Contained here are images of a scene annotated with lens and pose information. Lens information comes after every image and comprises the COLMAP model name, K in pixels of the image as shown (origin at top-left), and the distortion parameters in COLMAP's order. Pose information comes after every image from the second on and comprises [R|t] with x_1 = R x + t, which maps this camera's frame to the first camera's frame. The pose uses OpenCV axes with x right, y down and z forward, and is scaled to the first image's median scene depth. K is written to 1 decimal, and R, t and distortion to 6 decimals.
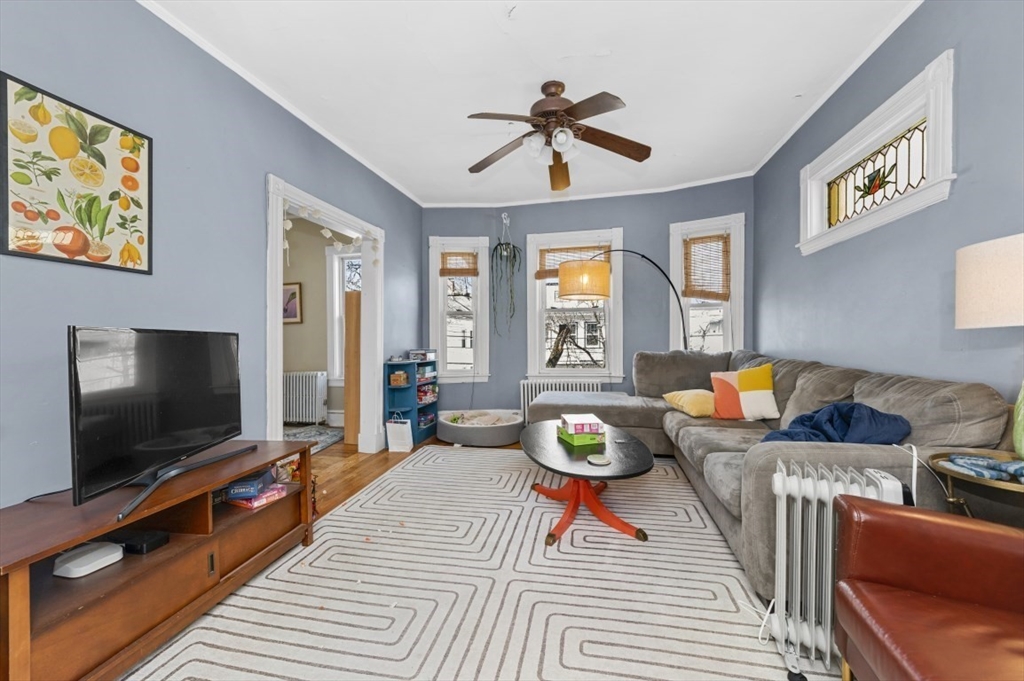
lens RADIAL K [[407.2, 0, 507.1], [0, 407.2, 339.4], [0, 0, 1]] dist [0.000504, -0.000084]
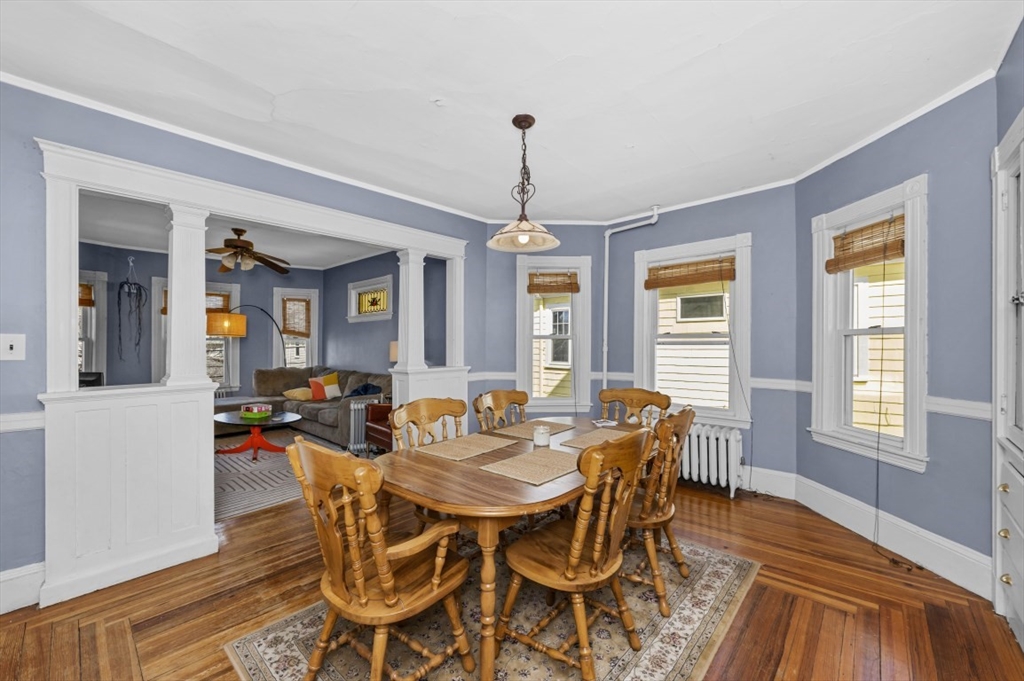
lens RADIAL K [[407.2, 0, 508.0], [0, 407.2, 344.8], [0, 0, 1]] dist [0.000504, -0.000084]
pose [[0.501002, 0.010730, 0.865380, -0.607013], [0.001875, 0.999907, -0.013483, -0.044327], [-0.865444, 0.008378, 0.500935, -0.687671]]
